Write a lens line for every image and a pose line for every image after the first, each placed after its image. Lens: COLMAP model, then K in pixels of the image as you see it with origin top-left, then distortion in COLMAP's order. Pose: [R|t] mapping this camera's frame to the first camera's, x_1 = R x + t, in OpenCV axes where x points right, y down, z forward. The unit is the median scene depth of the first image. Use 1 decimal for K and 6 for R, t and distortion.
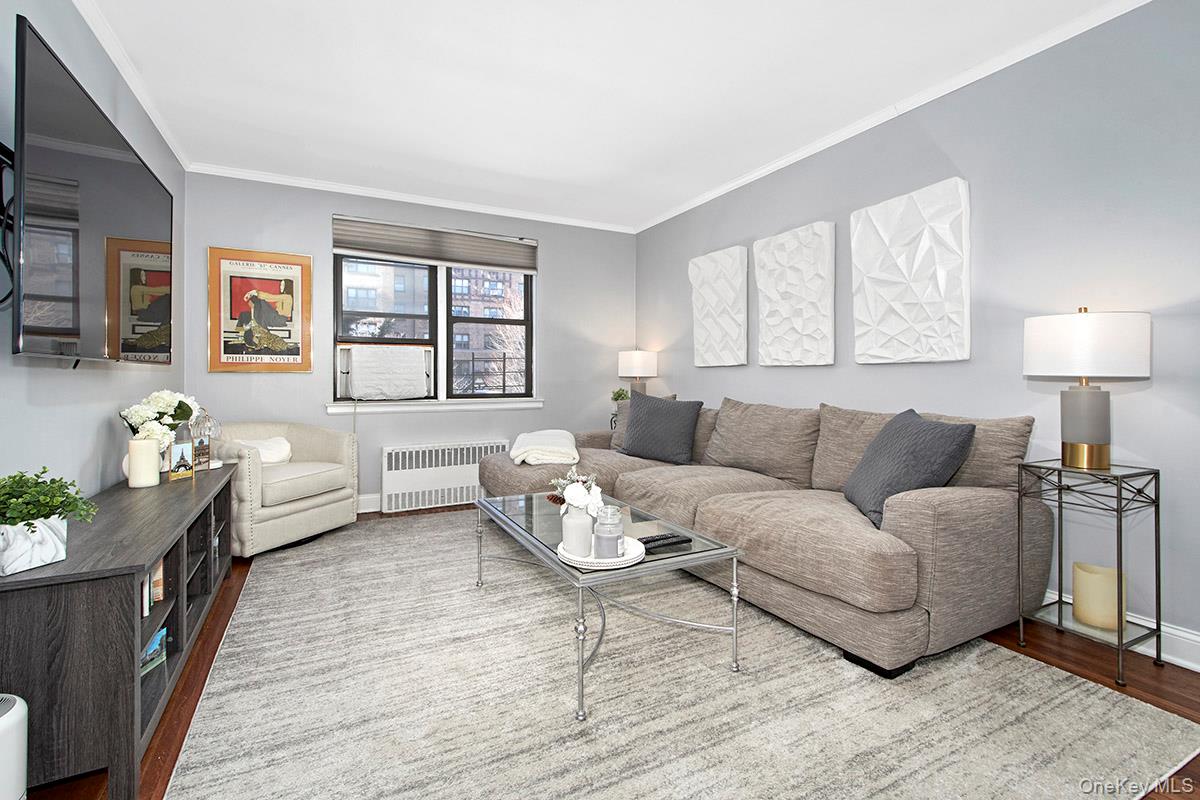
lens RADIAL K [[526.9, 0, 588.5], [0, 526.9, 373.7], [0, 0, 1]] dist [0.010943, -0.003854]
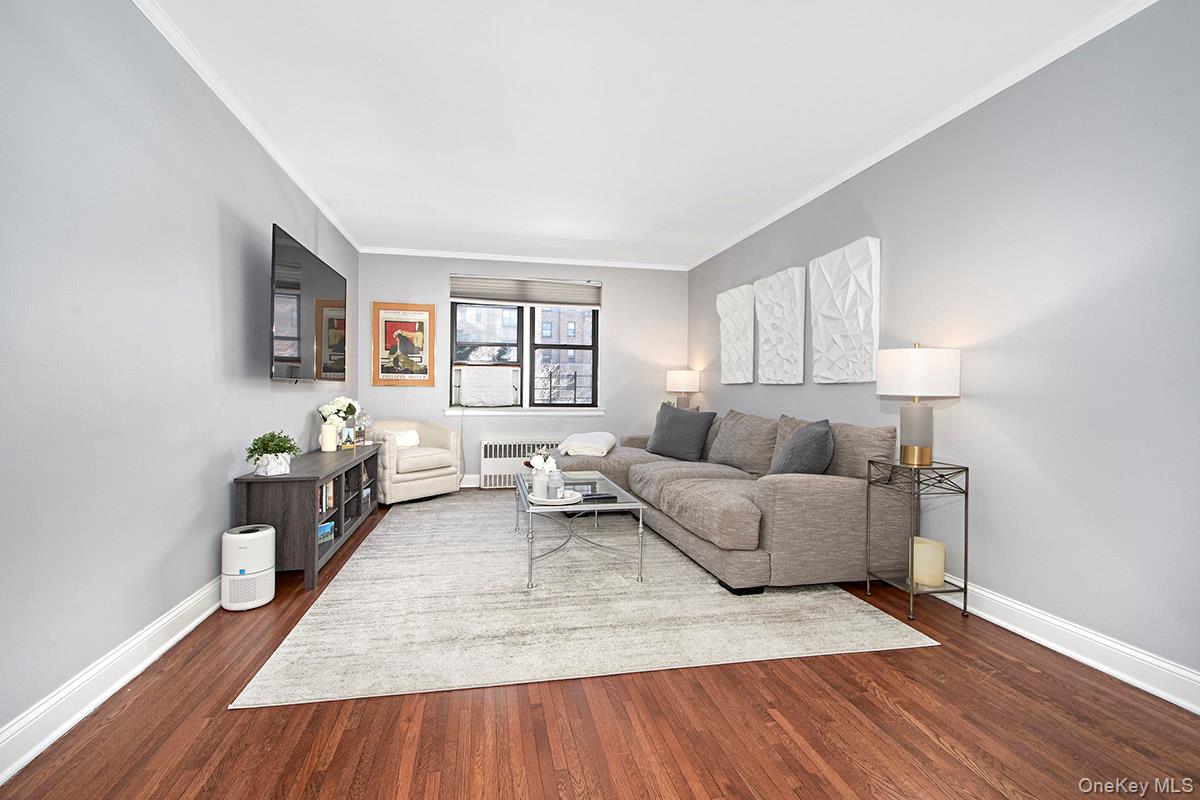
lens RADIAL K [[526.9, 0, 595.3], [0, 526.9, 390.3], [0, 0, 1]] dist [0.010943, -0.003854]
pose [[0.964594, 0.010922, -0.263512, 0.353313], [-0.009481, 0.999932, 0.006740, -0.006496], [0.263568, -0.004003, 0.964633, -0.339289]]
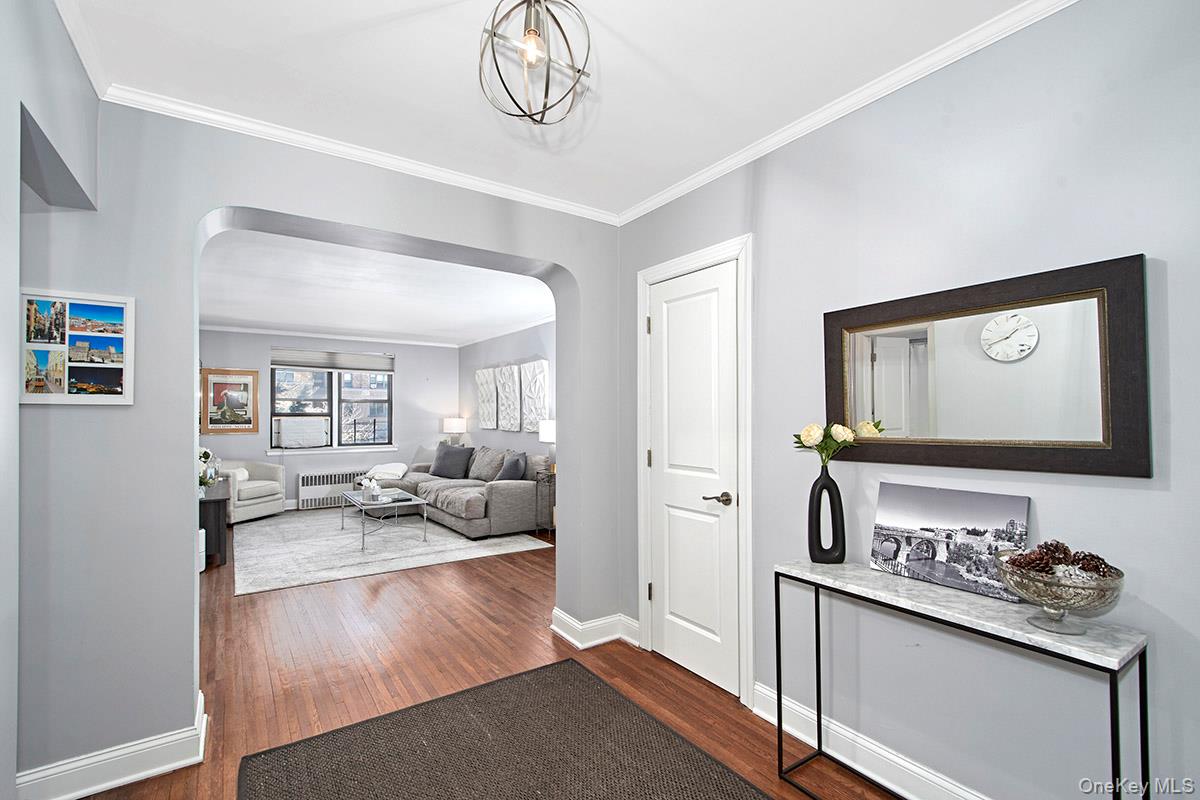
lens RADIAL K [[526.9, 0, 595.4], [0, 526.9, 408.8], [0, 0, 1]] dist [0.010943, -0.003854]
pose [[0.991229, 0.003632, 0.132102, 0.531043], [-0.003158, 0.999988, -0.003791, -0.112742], [-0.132114, 0.003341, 0.991229, -1.315819]]
